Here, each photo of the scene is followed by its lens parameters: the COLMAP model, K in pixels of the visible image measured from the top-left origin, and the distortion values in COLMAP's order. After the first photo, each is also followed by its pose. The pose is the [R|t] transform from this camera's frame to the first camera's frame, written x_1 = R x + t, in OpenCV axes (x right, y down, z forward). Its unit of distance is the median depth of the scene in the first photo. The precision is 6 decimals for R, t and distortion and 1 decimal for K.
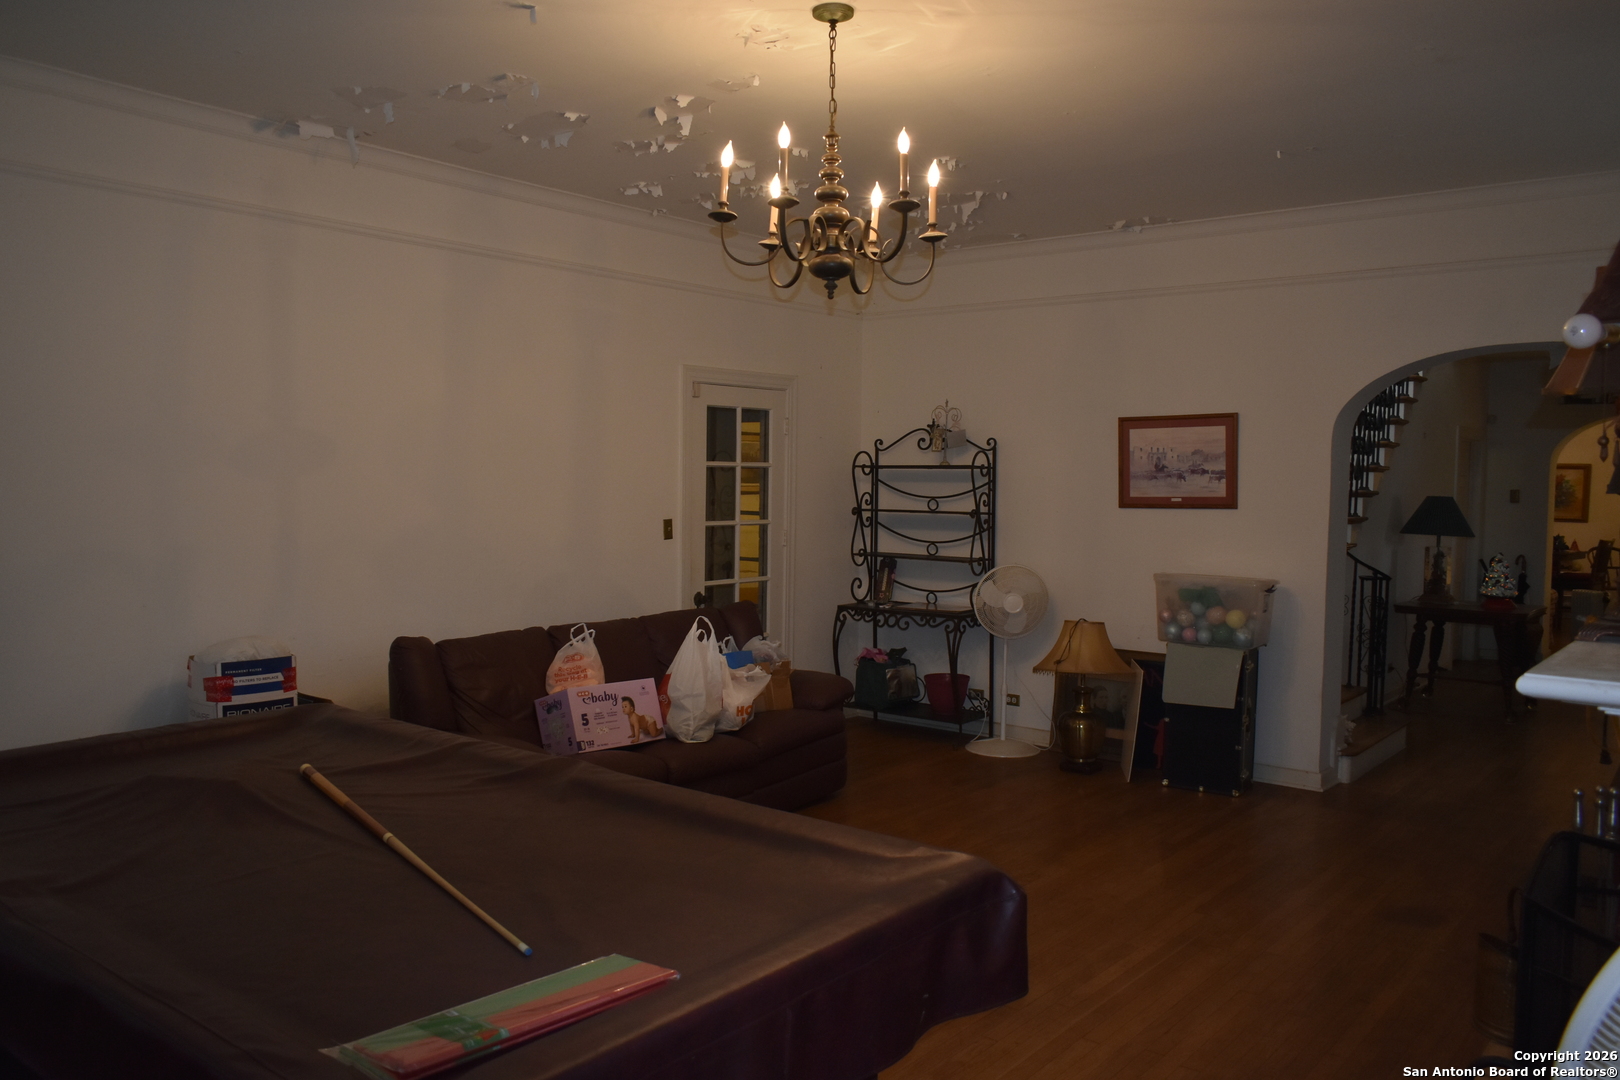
lens RADIAL K [[1265.1, 0, 809.4], [0, 1265.1, 534.7], [0, 0, 1]] dist [-0.000594, 0.003251]
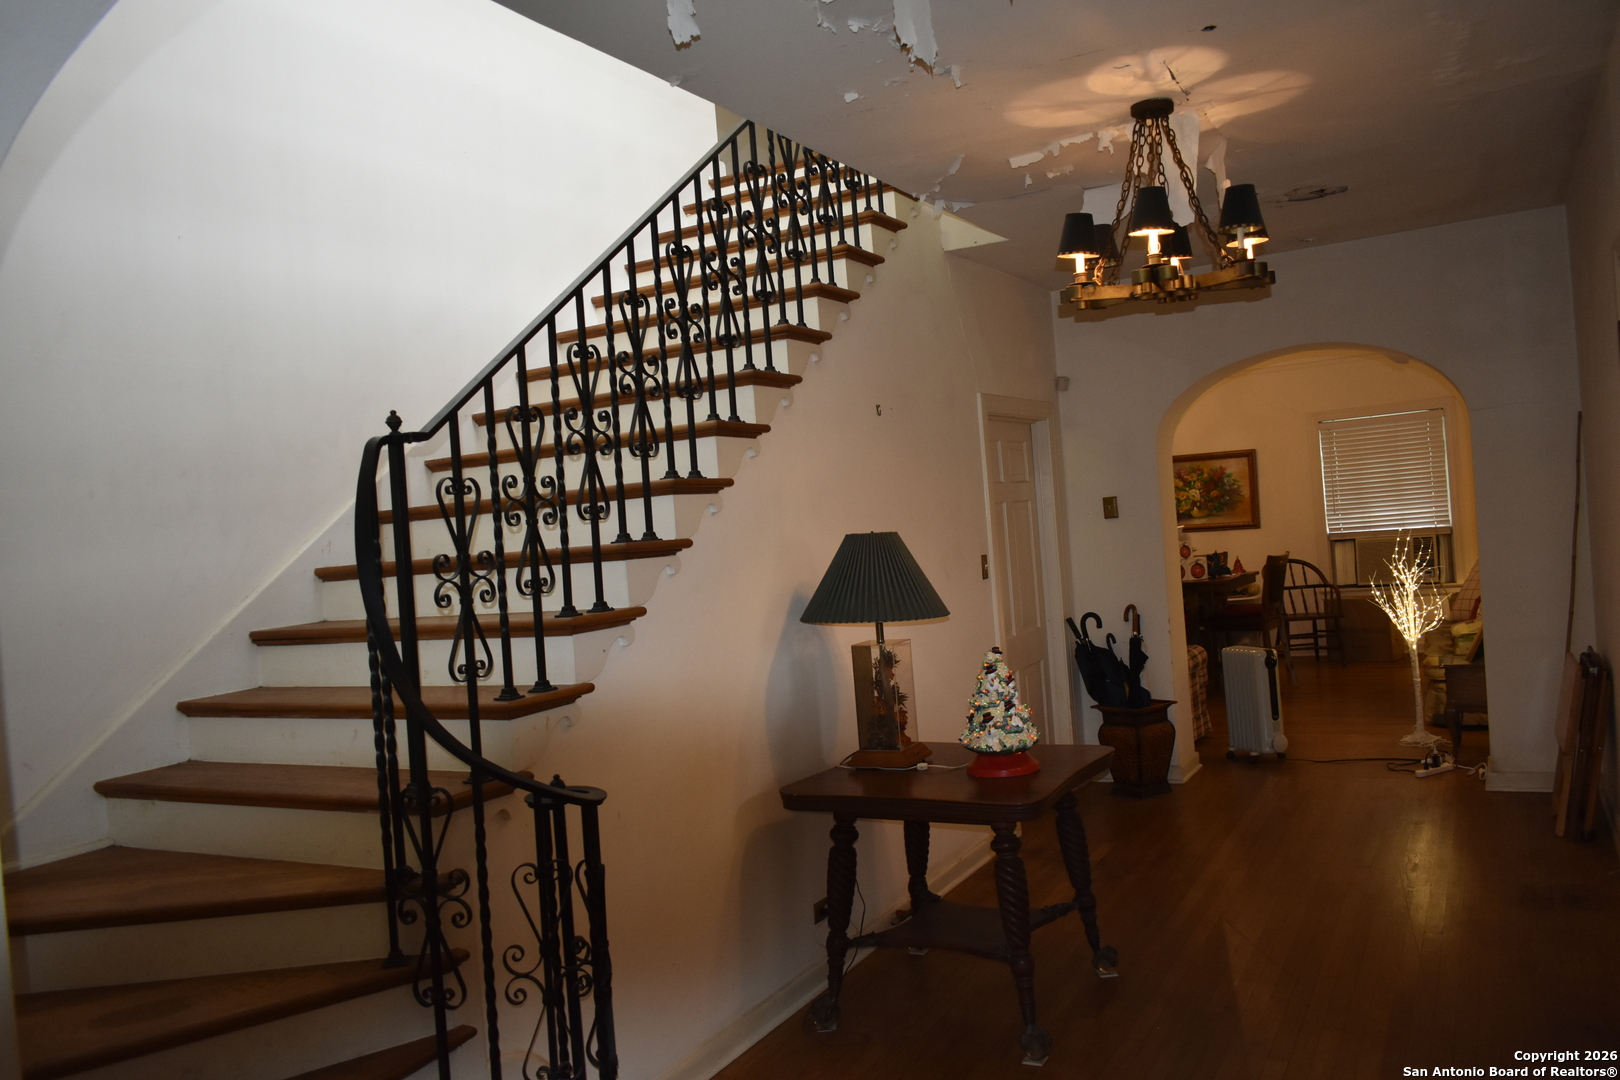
lens RADIAL K [[1265.1, 0, 803.9], [0, 1265.1, 540.7], [0, 0, 1]] dist [-0.000594, 0.003251]
pose [[0.980861, -0.097245, 0.168687, 0.312488], [0.102945, 0.994364, -0.025359, -0.015031], [-0.165271, 0.042239, 0.985343, 0.433461]]
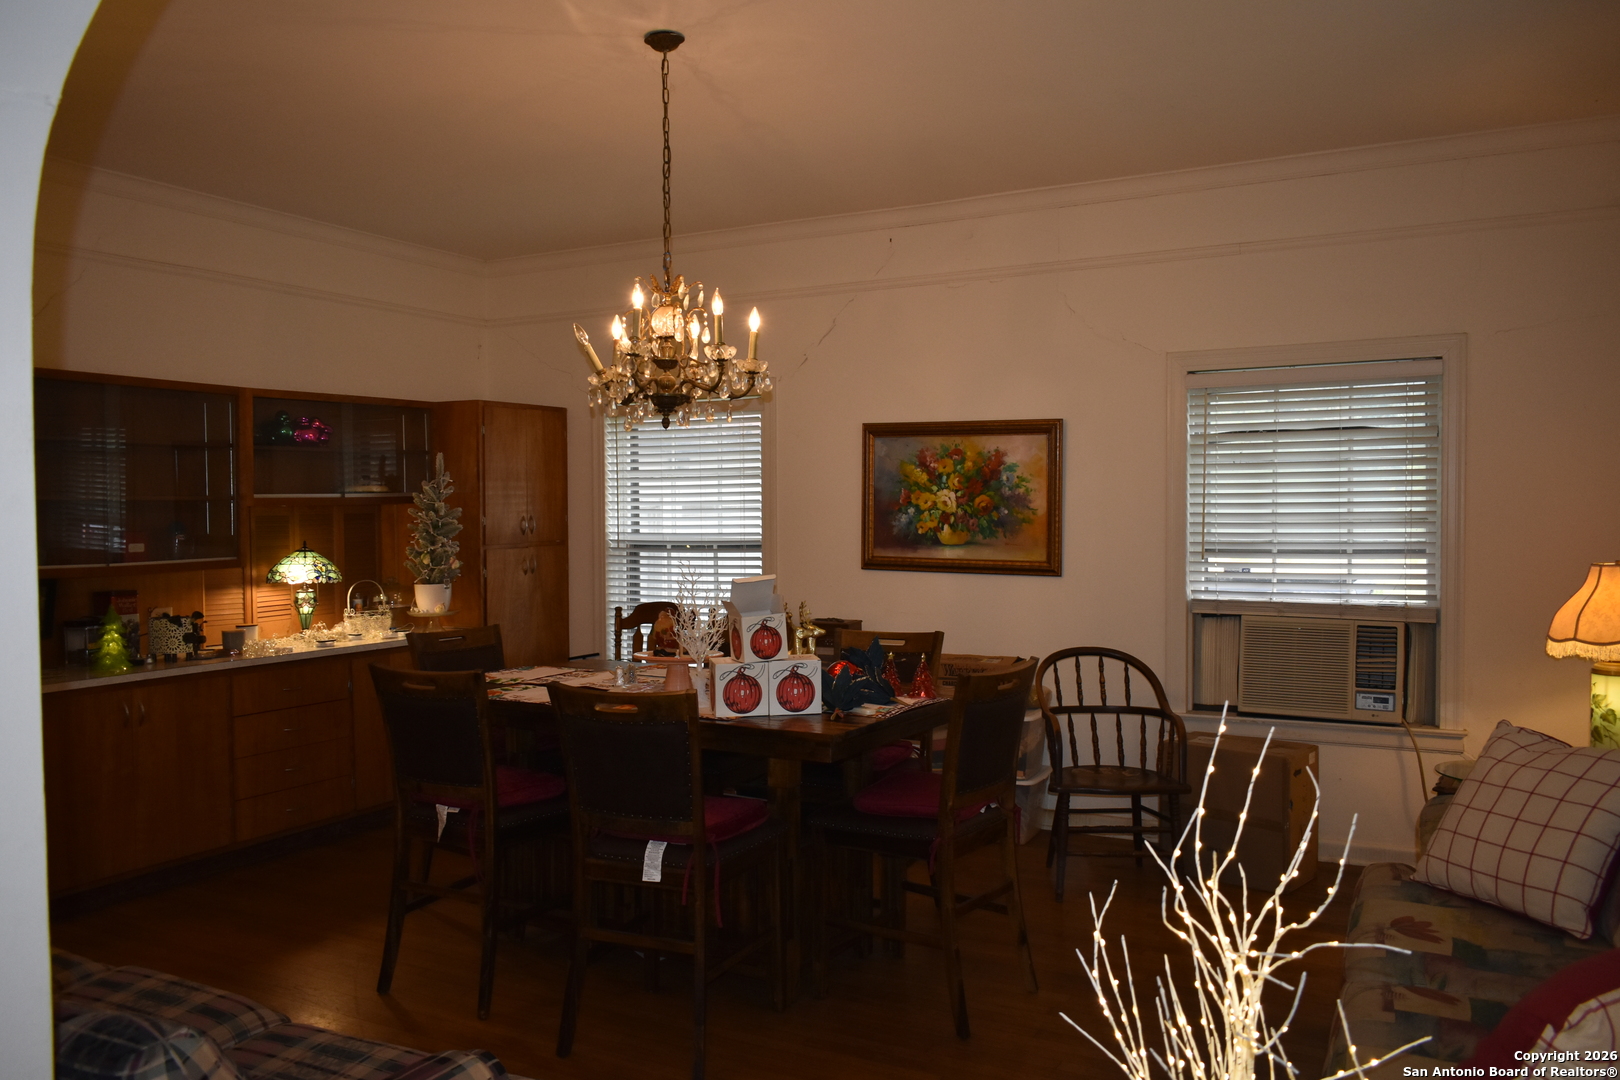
lens RADIAL K [[1222.7, 0, 813.0], [0, 1222.7, 538.7], [0, 0, 1]] dist [-0.008880, -0.002833]
pose [[0.984983, -0.031602, 0.169734, 0.659947], [0.032454, 0.999471, -0.002243, -0.030399], [-0.169573, 0.007718, 0.985487, 0.900221]]
